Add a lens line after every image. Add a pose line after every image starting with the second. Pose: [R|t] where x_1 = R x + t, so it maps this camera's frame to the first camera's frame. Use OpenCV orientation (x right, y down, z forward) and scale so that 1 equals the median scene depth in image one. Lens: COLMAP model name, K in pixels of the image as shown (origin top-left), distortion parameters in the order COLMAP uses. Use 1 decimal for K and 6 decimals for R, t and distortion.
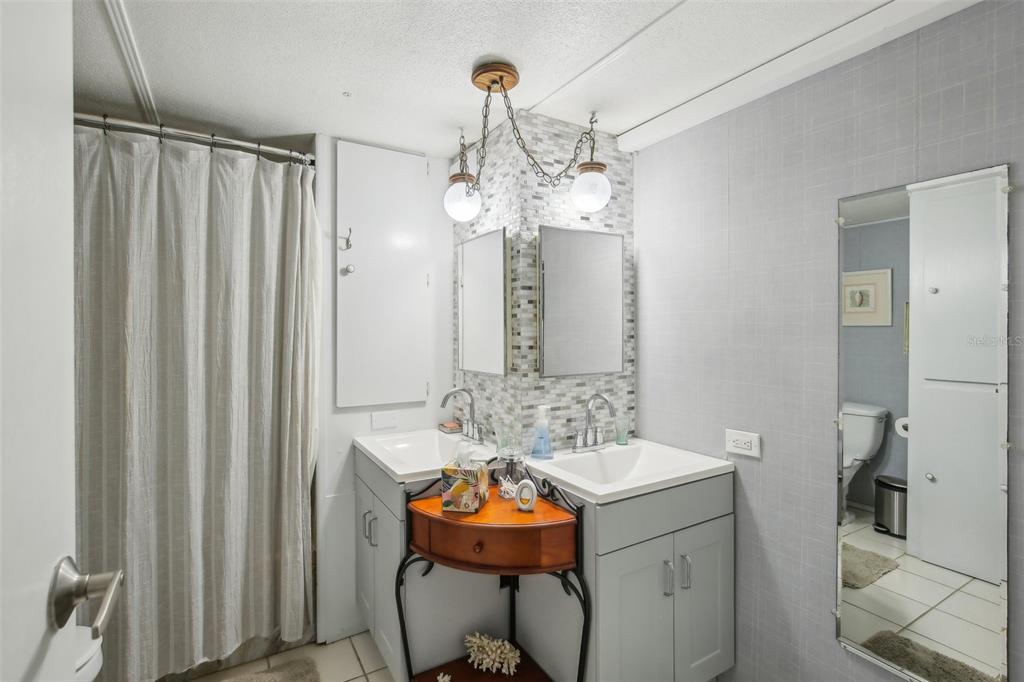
lens RADIAL K [[481.3, 0, 512.8], [0, 481.3, 334.0], [0, 0, 1]] dist [-0.015005, 0.006481]
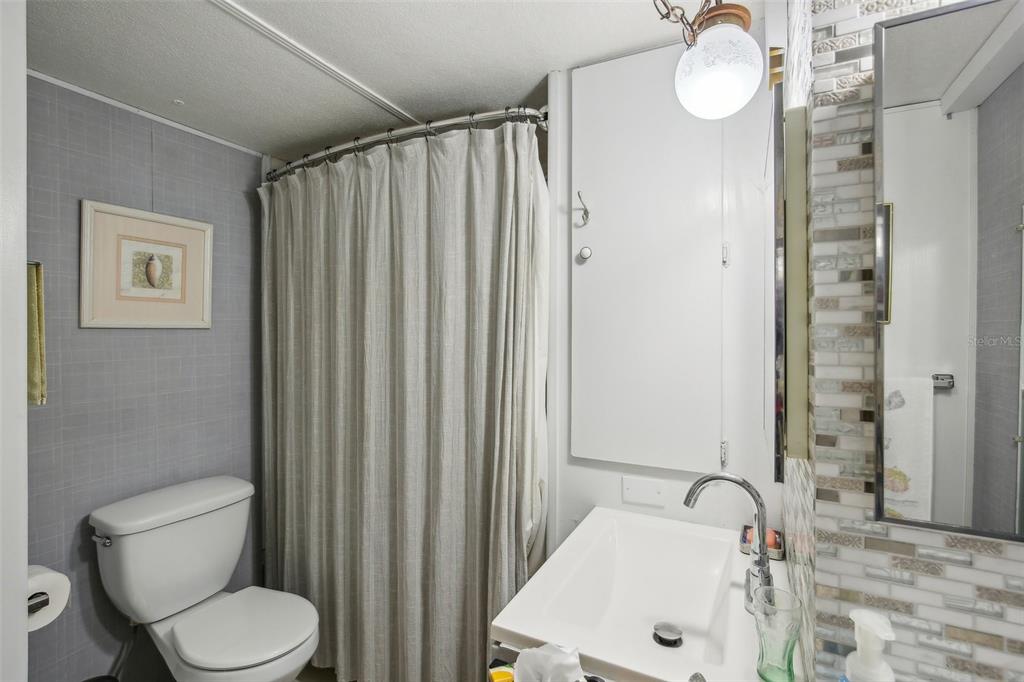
lens RADIAL K [[481.3, 0, 478.1], [0, 481.3, 333.4], [0, 0, 1]] dist [-0.015005, 0.006481]
pose [[0.539130, 0.003147, -0.842217, 0.173911], [-0.012372, 0.999915, -0.004183, -0.022614], [0.842132, 0.012675, 0.539123, 0.608983]]
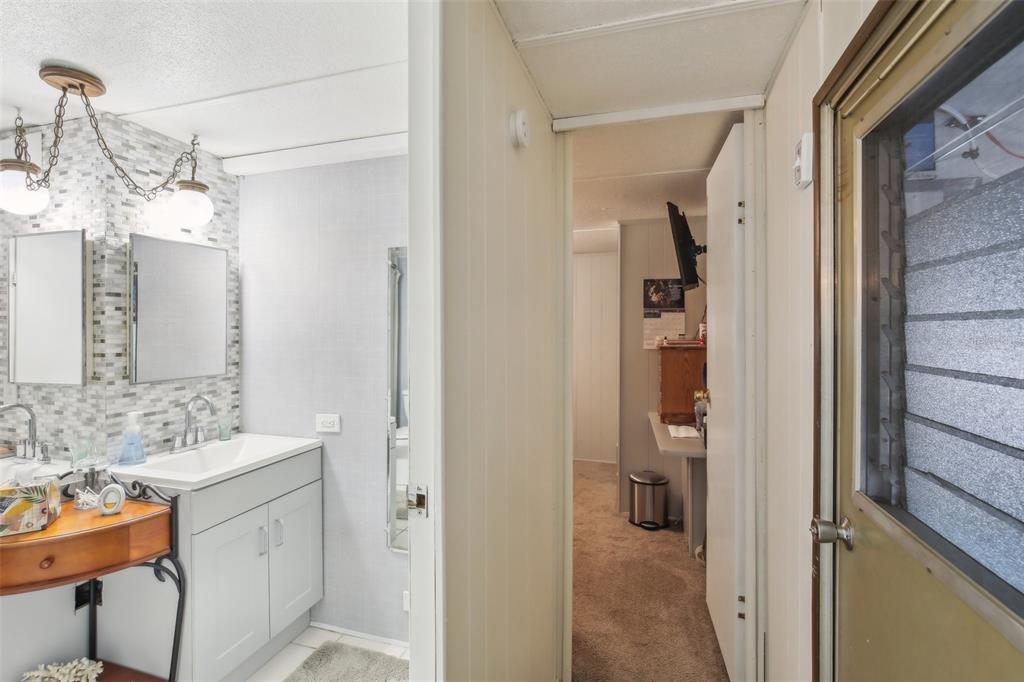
lens RADIAL K [[481.3, 0, 517.7], [0, 481.3, 327.1], [0, 0, 1]] dist [-0.015005, 0.006481]
pose [[0.743903, 0.005544, 0.668264, -0.008733], [0.003156, 0.999925, -0.011809, -0.014526], [-0.668280, 0.010894, 0.743830, -0.280471]]
